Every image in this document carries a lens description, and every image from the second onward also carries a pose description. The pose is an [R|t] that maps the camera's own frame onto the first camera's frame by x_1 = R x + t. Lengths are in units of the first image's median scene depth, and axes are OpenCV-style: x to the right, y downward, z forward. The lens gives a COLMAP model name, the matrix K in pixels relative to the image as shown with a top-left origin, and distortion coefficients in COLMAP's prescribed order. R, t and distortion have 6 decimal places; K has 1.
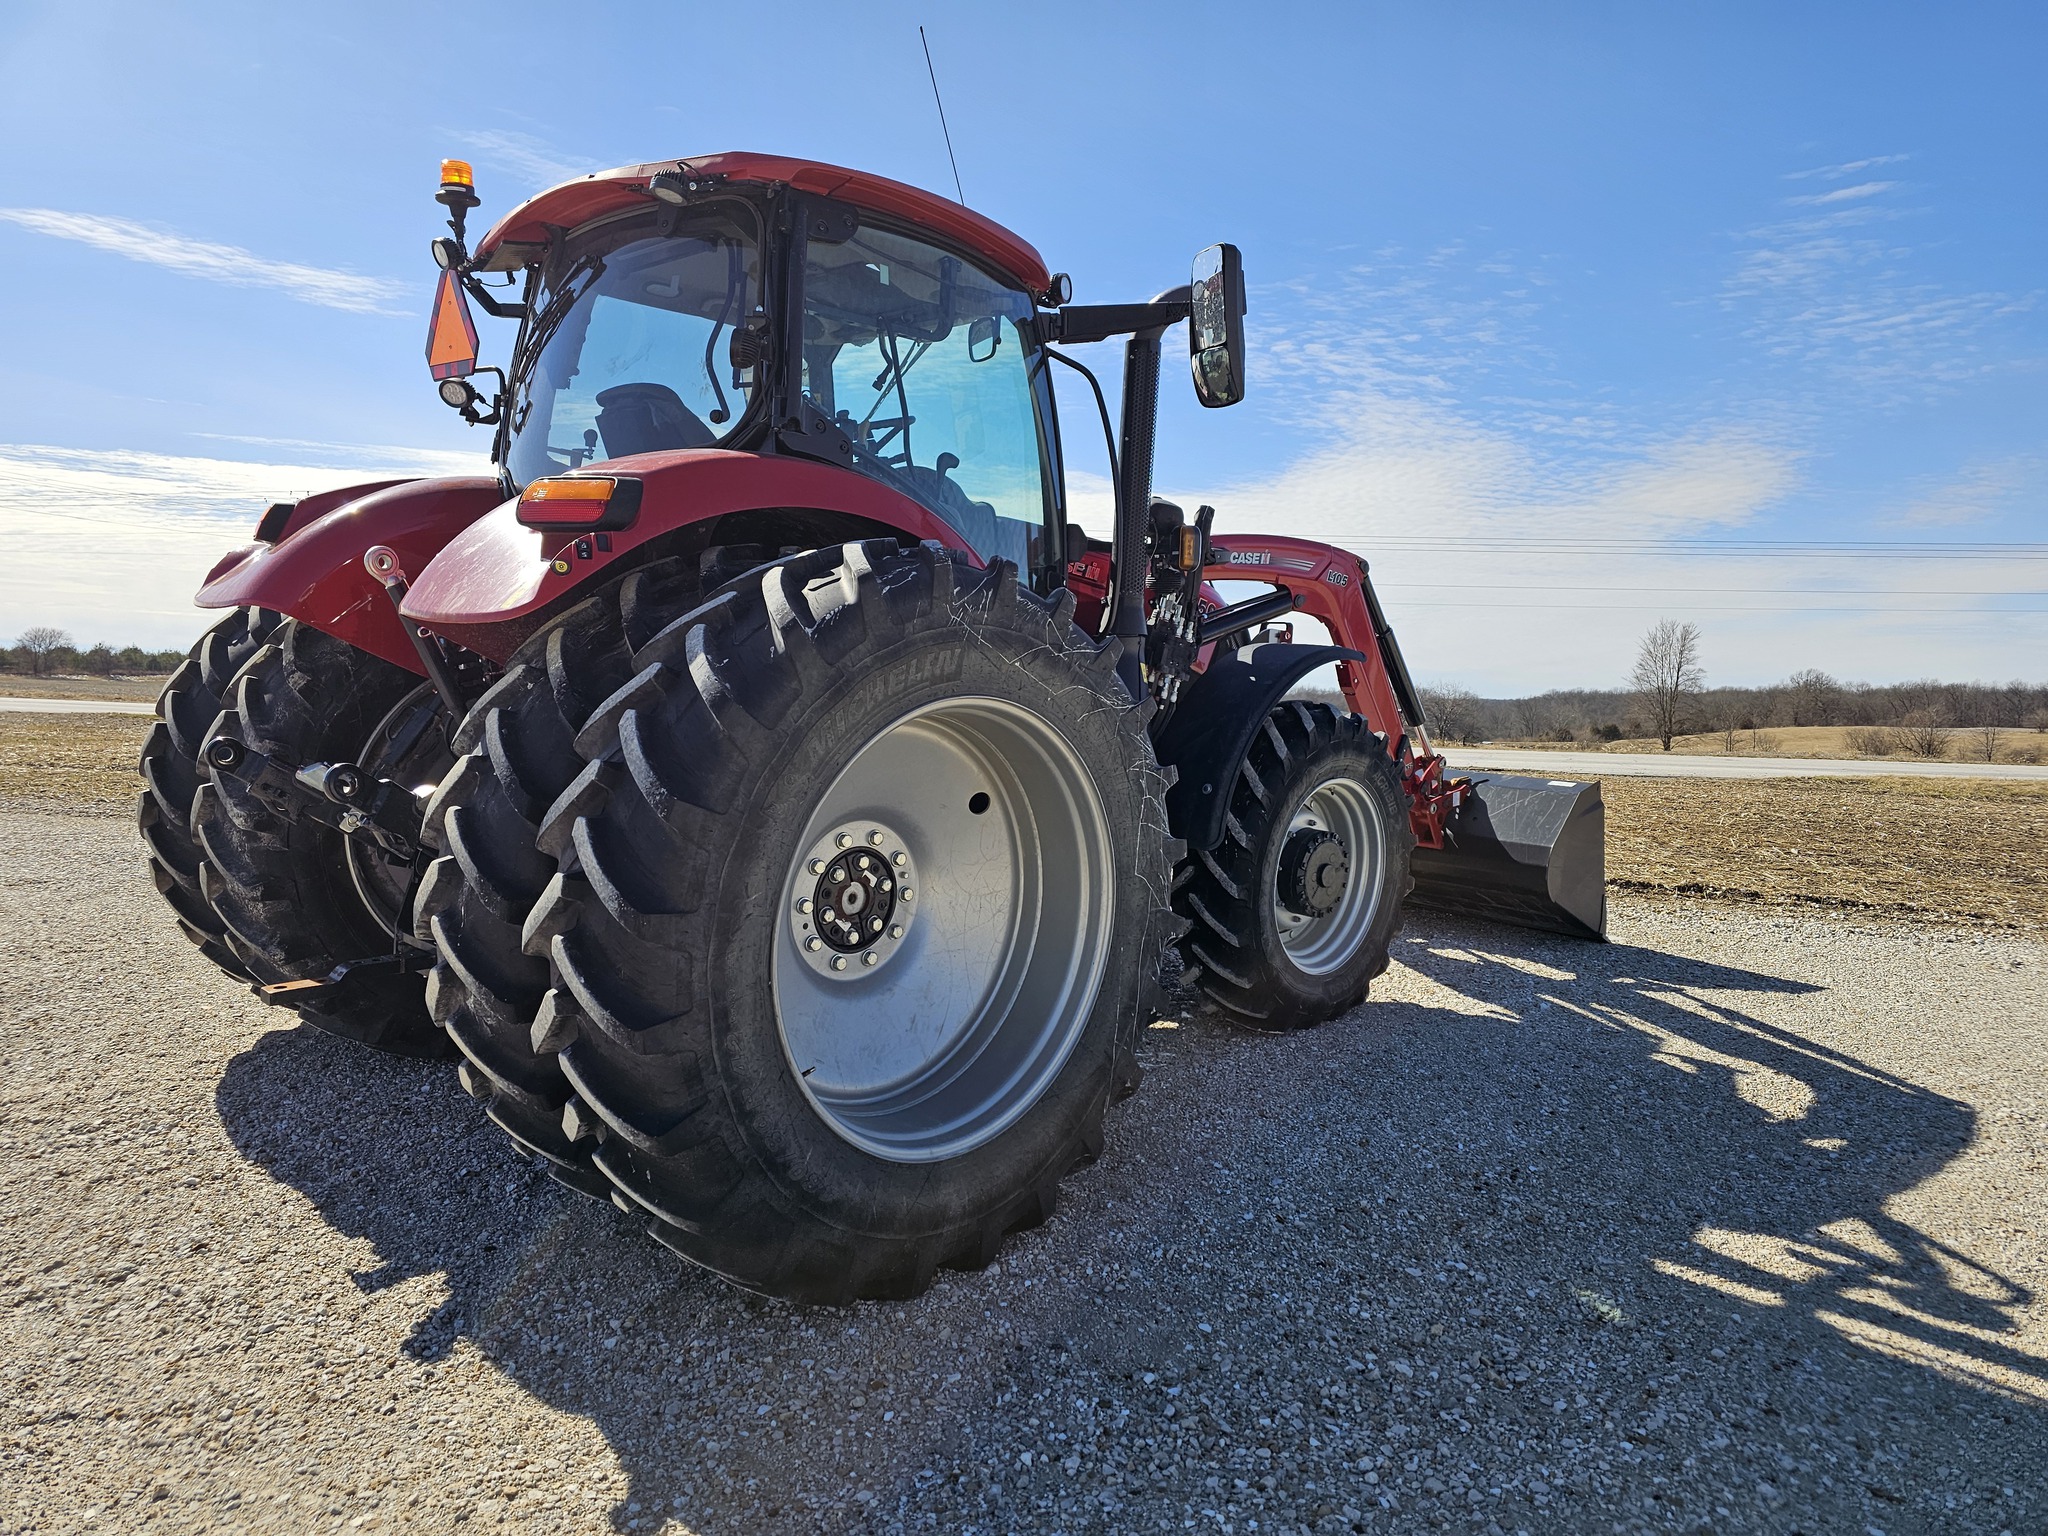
lens RADIAL K [[1362.9, 0, 1036.6], [0, 1362.9, 750.2], [0, 0, 1]] dist [0.058022, -0.044996]
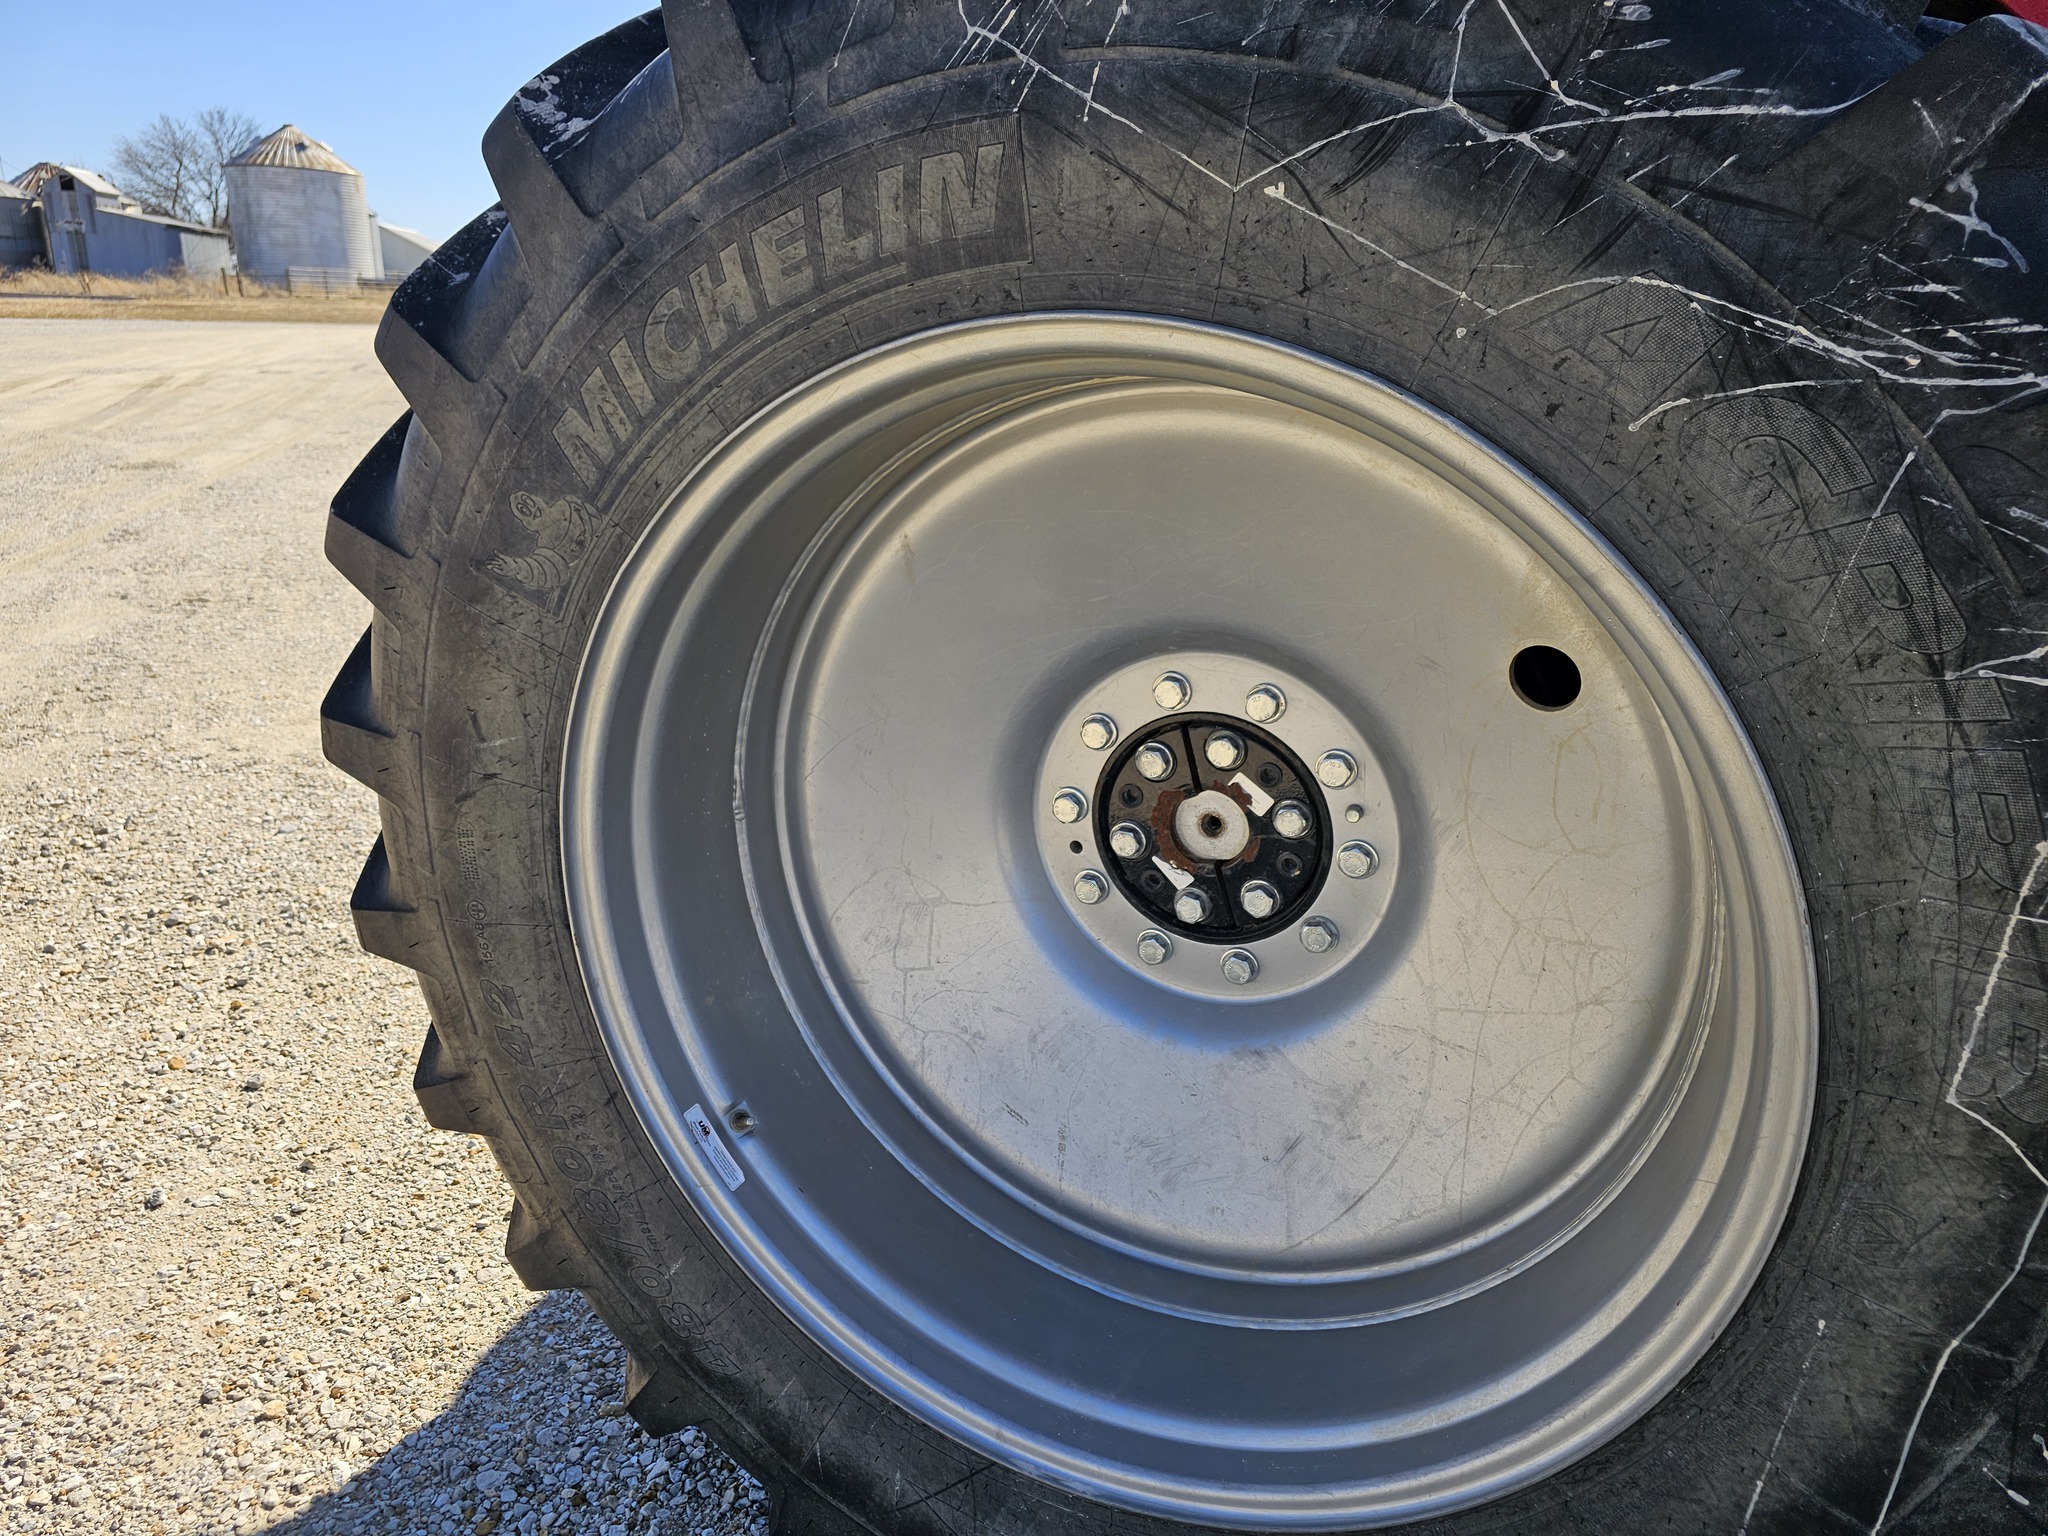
lens RADIAL K [[1362.9, 0, 1022.5], [0, 1362.9, 793.0], [0, 0, 1]] dist [0.058022, -0.044996]
pose [[0.329922, 0.295186, -0.896669, 0.261718], [-0.069075, 0.954856, 0.288926, -0.025544], [0.941478, -0.033386, 0.335418, 0.893416]]
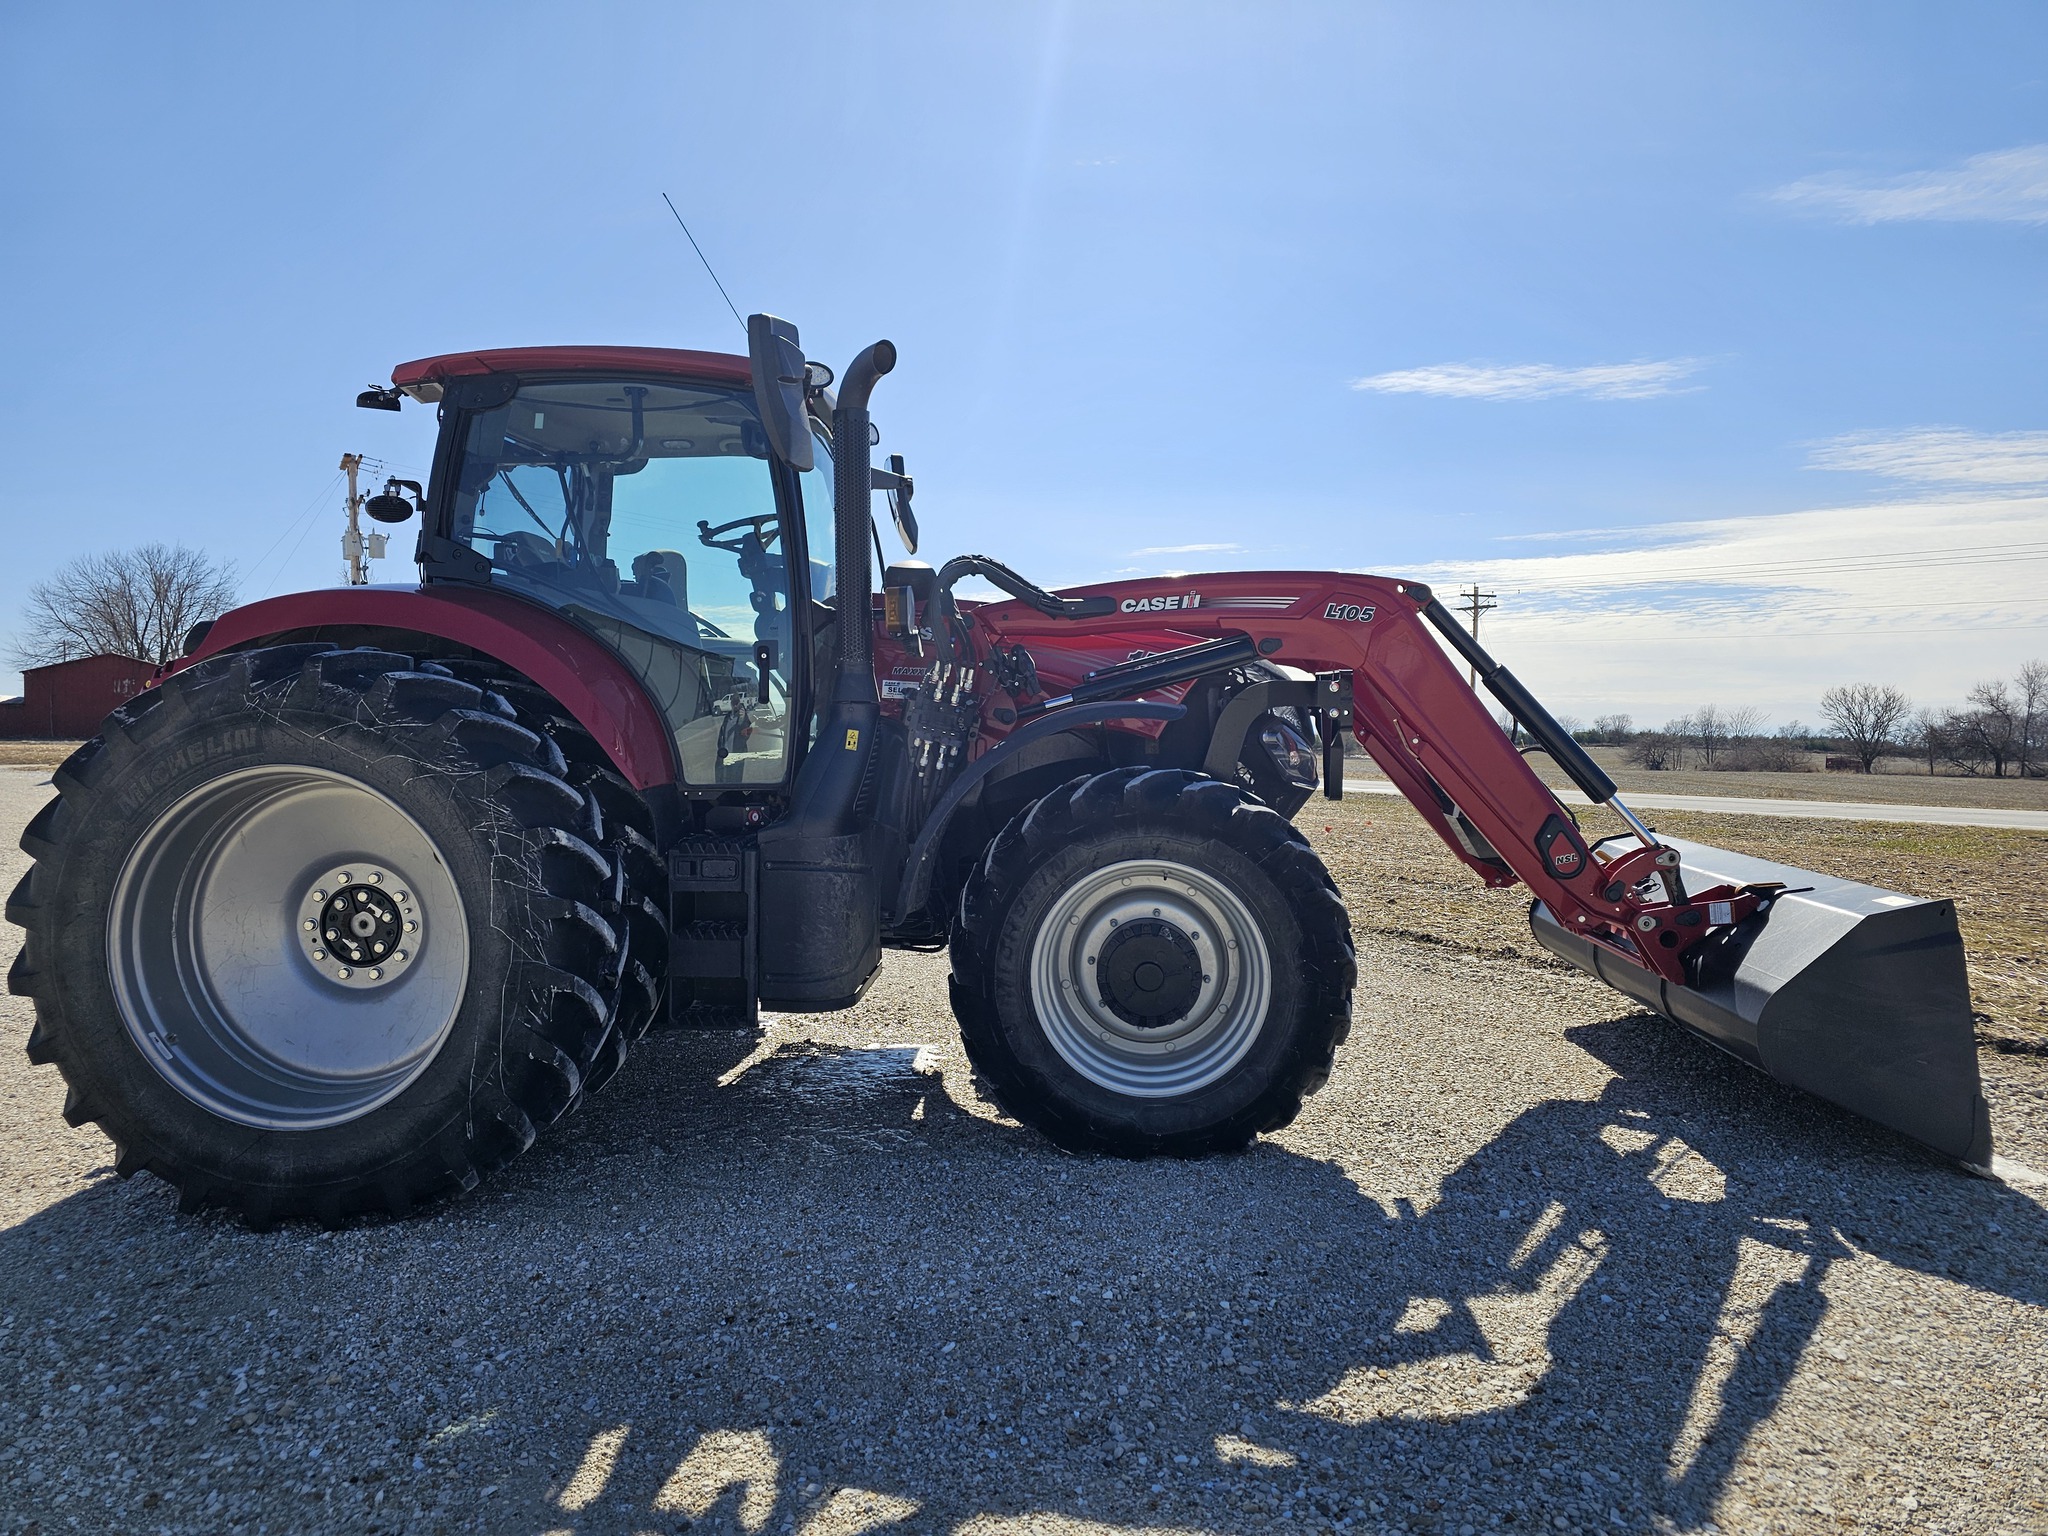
lens RADIAL K [[1362.9, 0, 1020.5], [0, 1362.9, 762.8], [0, 0, 1]] dist [0.058022, -0.044996]
pose [[0.639618, -0.010249, -0.768625, 1.402899], [-0.024721, 0.999120, -0.033894, -0.015178], [0.768296, 0.040681, 0.638801, 0.719983]]
